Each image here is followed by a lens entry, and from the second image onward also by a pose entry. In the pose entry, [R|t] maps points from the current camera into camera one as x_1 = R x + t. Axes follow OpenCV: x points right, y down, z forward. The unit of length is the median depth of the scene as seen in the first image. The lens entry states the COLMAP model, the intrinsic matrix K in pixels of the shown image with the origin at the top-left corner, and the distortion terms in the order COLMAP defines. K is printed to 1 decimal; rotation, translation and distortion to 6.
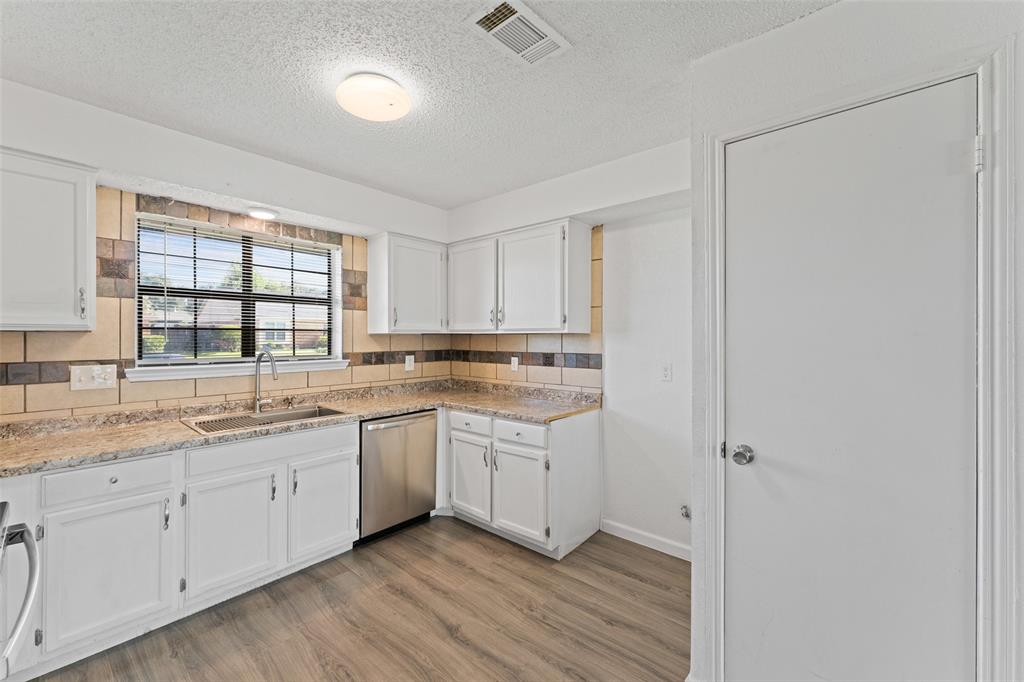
lens RADIAL K [[412.4, 0, 507.6], [0, 412.4, 336.0], [0, 0, 1]] dist [-0.000568, -0.000132]
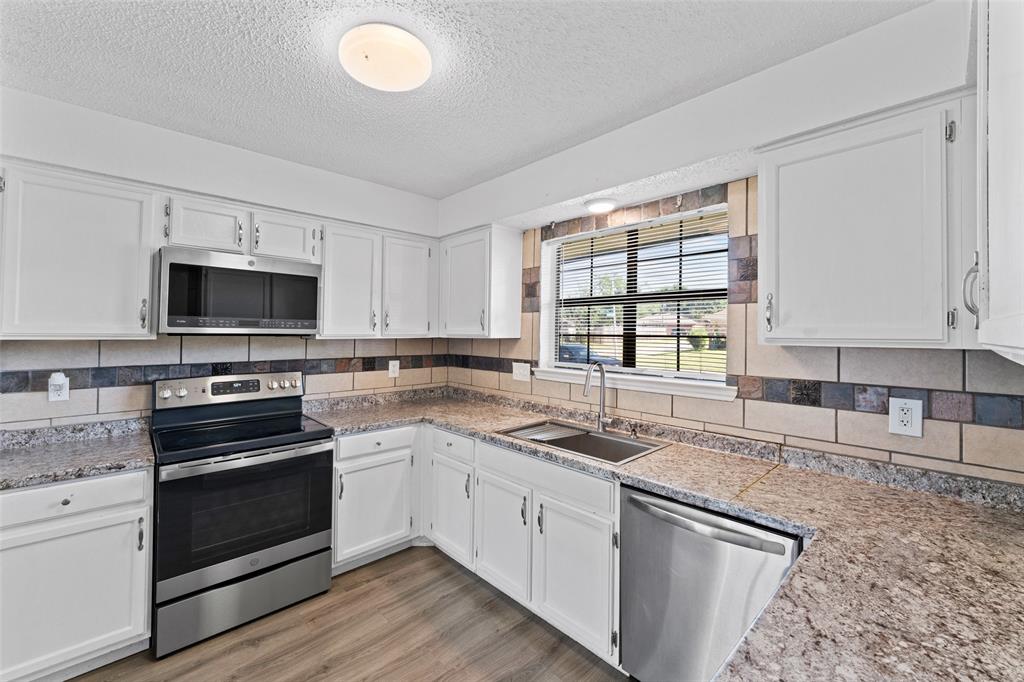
lens RADIAL K [[420.7, 0, 512.6], [0, 420.7, 325.7], [0, 0, 1]] dist [-0.000650, -0.000063]
pose [[-0.097726, -0.013447, -0.995122, 0.276061], [-0.001849, 0.999909, -0.013330, -0.024463], [0.995212, 0.000538, -0.097742, 0.790188]]
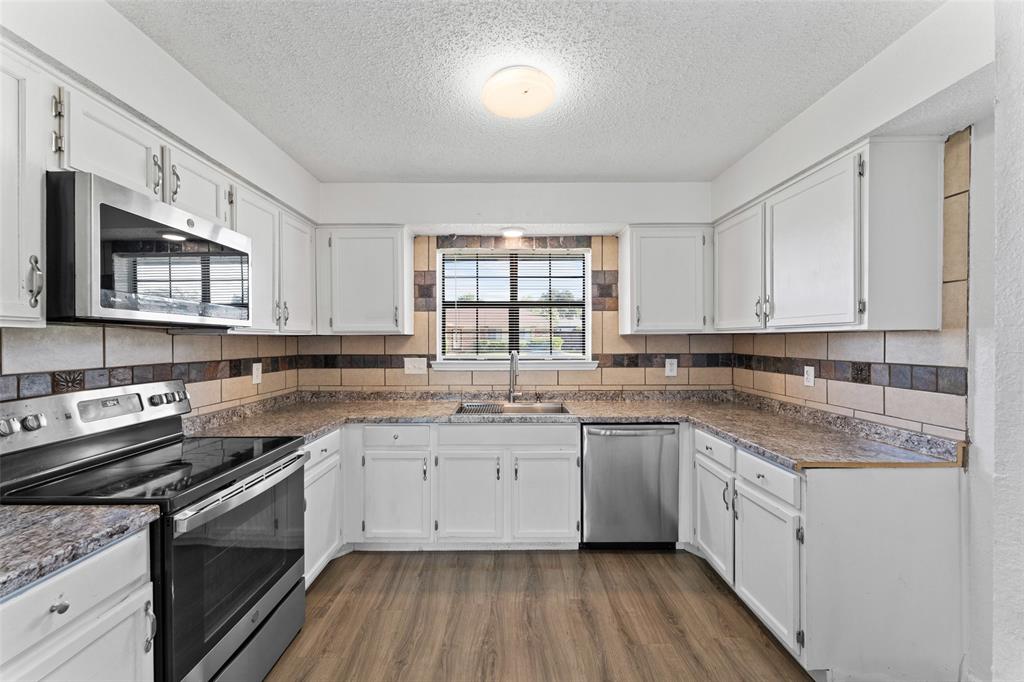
lens RADIAL K [[408.8, 0, 512.0], [0, 408.8, 341.0], [0, 0, 1]] dist [-0.000856, -0.000028]
pose [[0.666199, 0.000614, -0.745774, 0.229611], [0.005199, 0.999972, 0.005468, 0.002924], [0.745756, -0.007520, 0.666177, 0.200415]]
